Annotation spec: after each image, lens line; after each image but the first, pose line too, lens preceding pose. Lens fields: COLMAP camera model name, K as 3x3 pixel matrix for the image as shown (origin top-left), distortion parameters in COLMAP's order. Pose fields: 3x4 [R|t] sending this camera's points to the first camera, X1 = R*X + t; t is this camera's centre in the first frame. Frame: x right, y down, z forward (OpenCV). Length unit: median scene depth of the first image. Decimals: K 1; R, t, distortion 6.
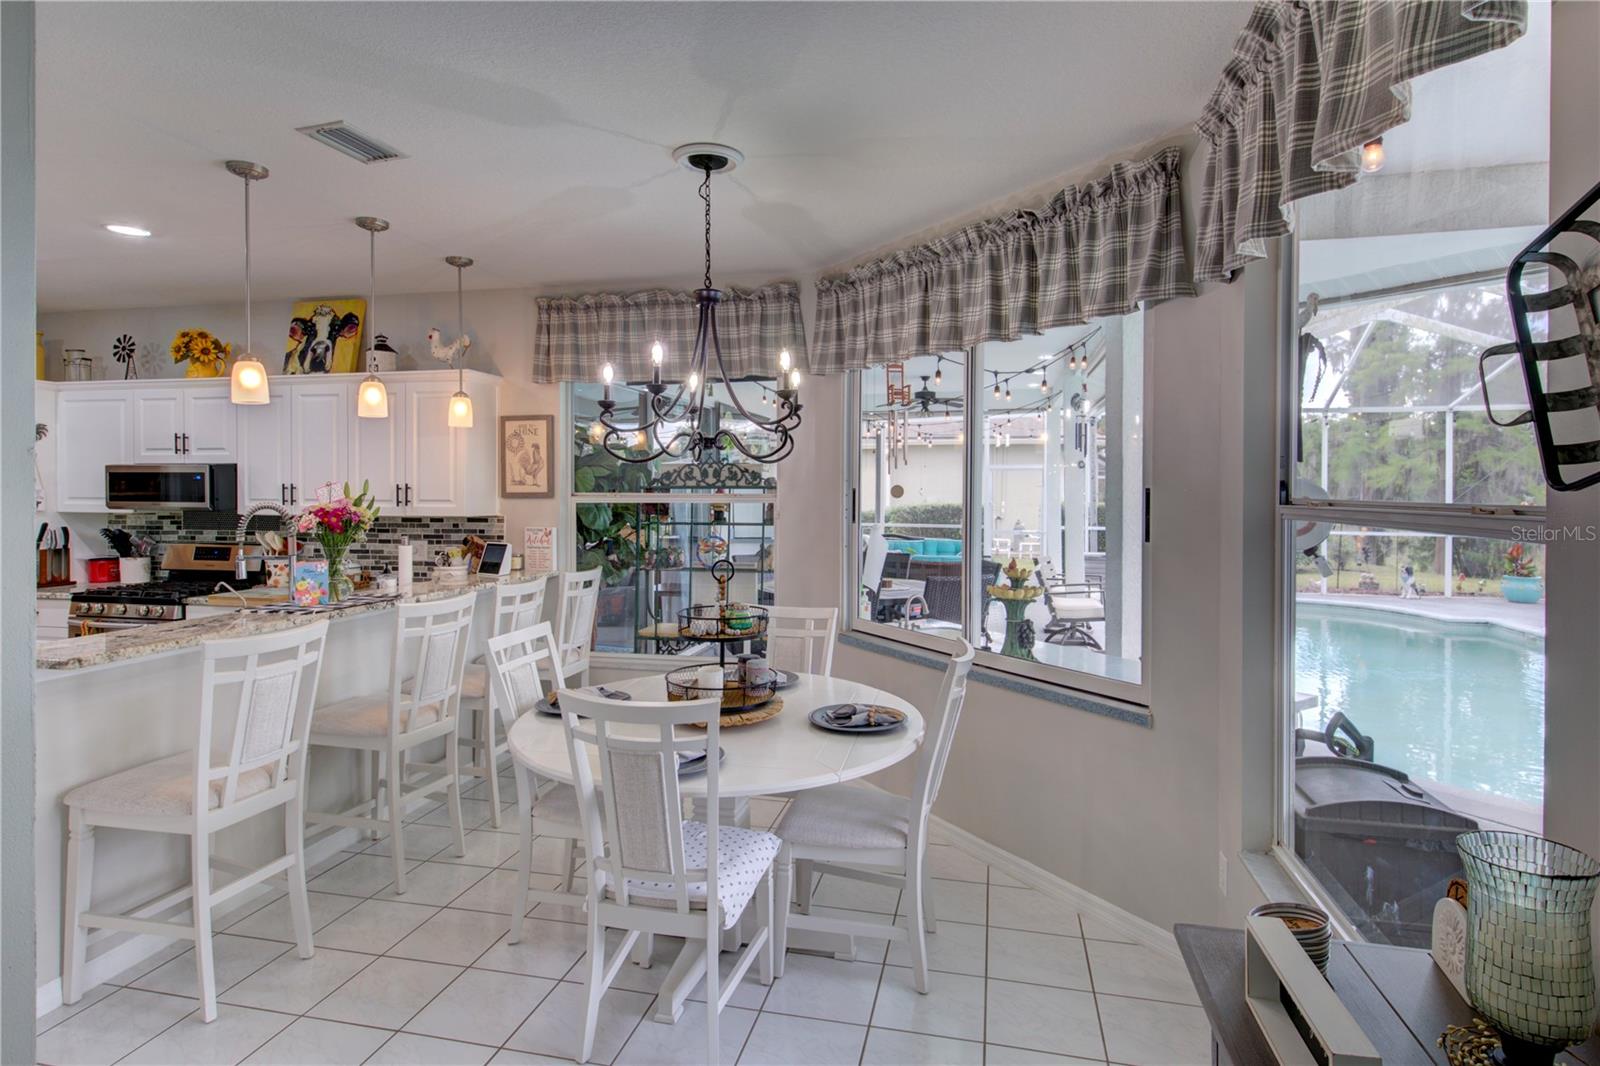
lens RADIAL K [[816.6, 0, 804.1], [0, 816.6, 495.5], [0, 0, 1]] dist [0.027505, -0.007444]
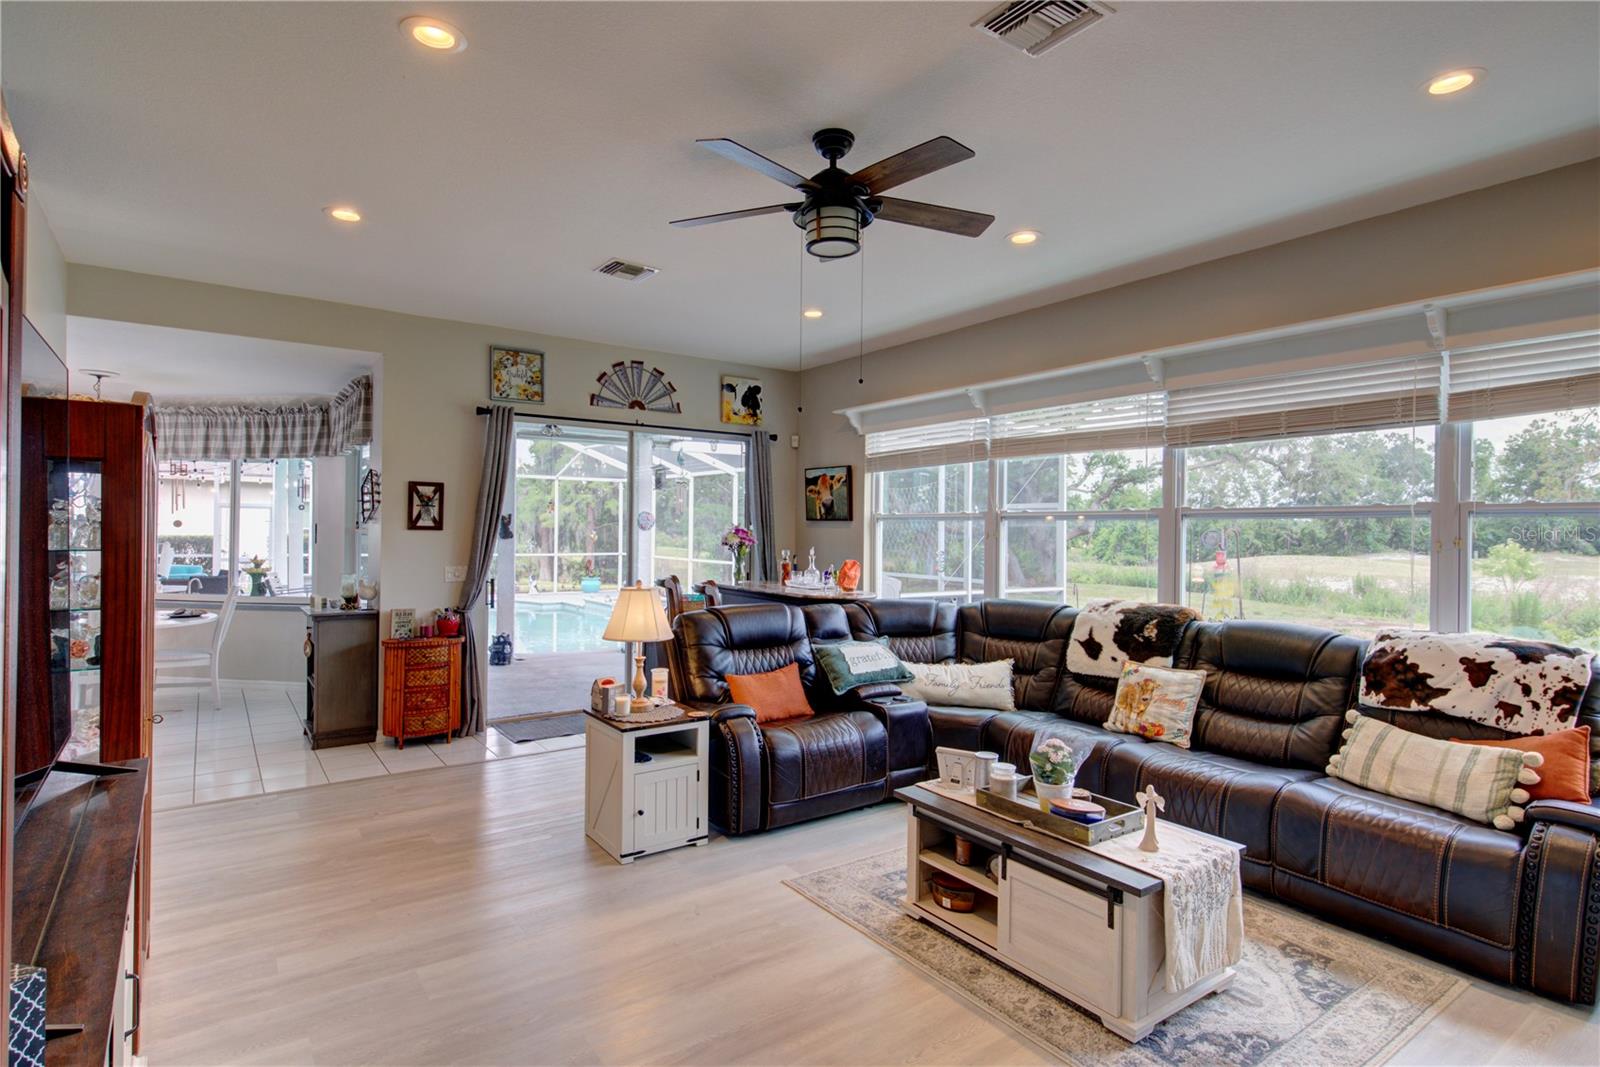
lens RADIAL K [[816.6, 0, 796.1], [0, 816.6, 530.6], [0, 0, 1]] dist [0.027505, -0.007444]
pose [[0.657760, 0.003589, 0.753219, -0.524336], [-0.003253, 0.999993, -0.001924, 0.014361], [-0.753221, -0.001185, 0.657766, -1.768132]]
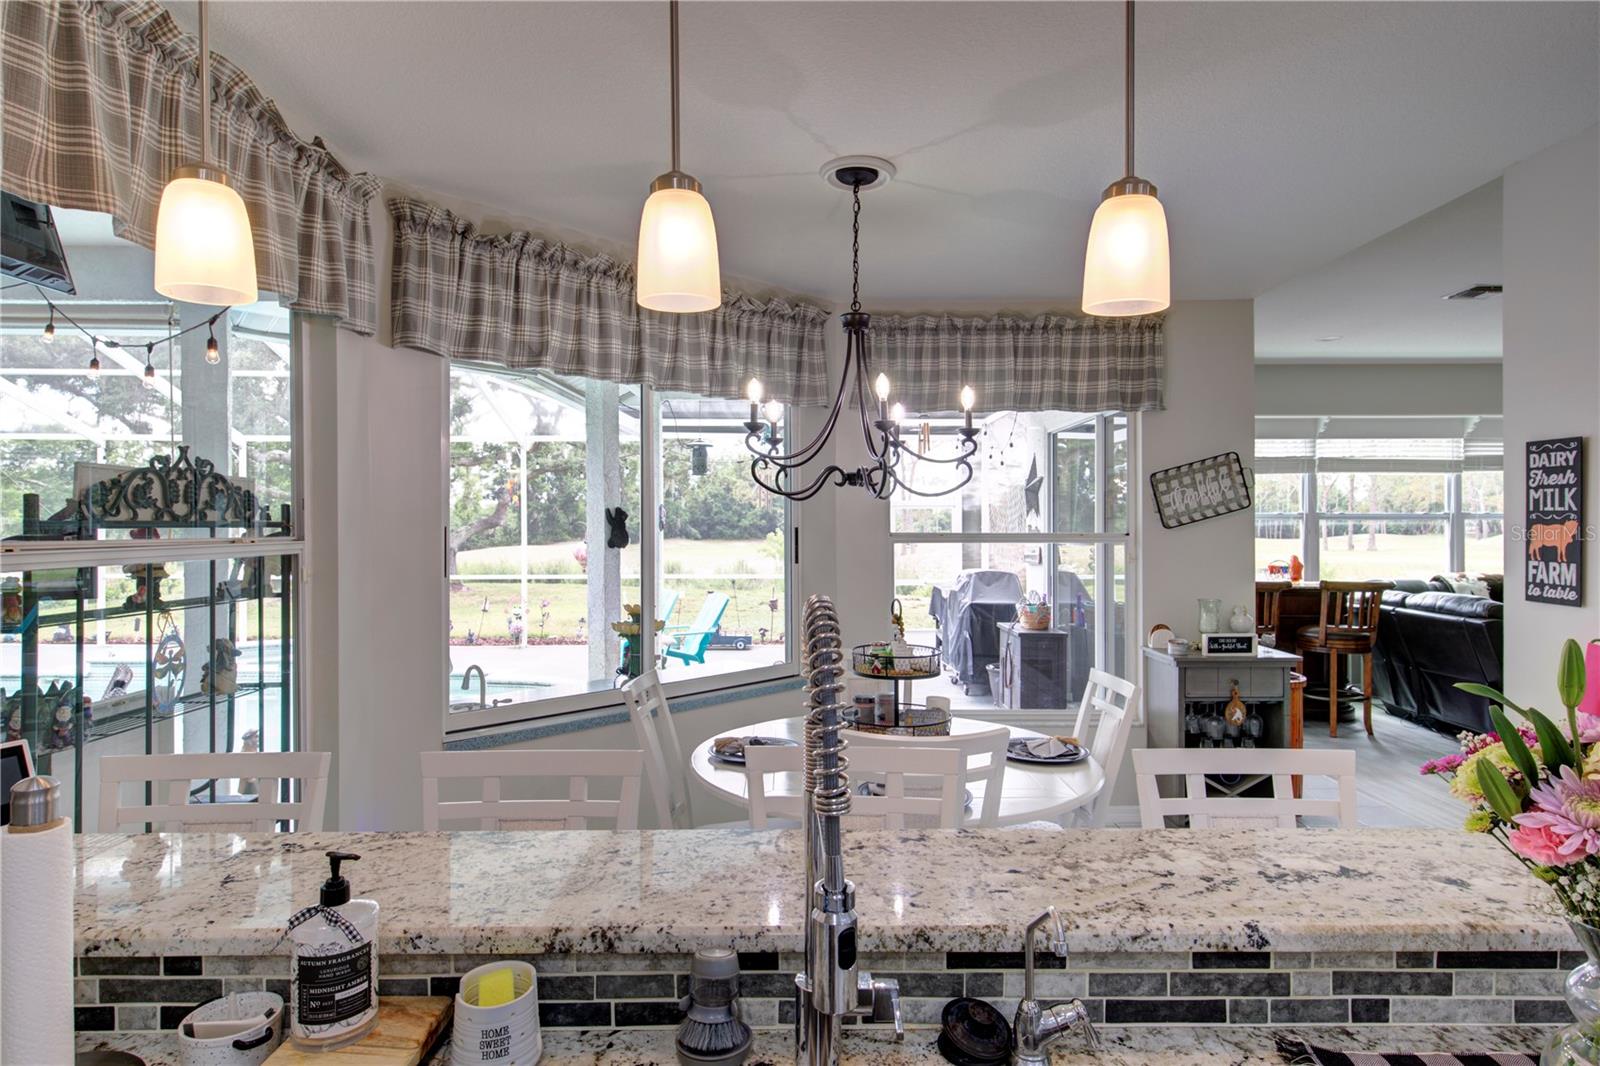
lens RADIAL K [[845.8, 0, 802.3], [0, 845.8, 532.7], [0, 0, 1]] dist [-0.000735, 0.000543]
pose [[-0.191085, -0.009102, 0.981531, -0.977914], [0.004577, 0.999938, 0.010164, -0.007899], [-0.981563, 0.006434, -0.191031, 1.063615]]
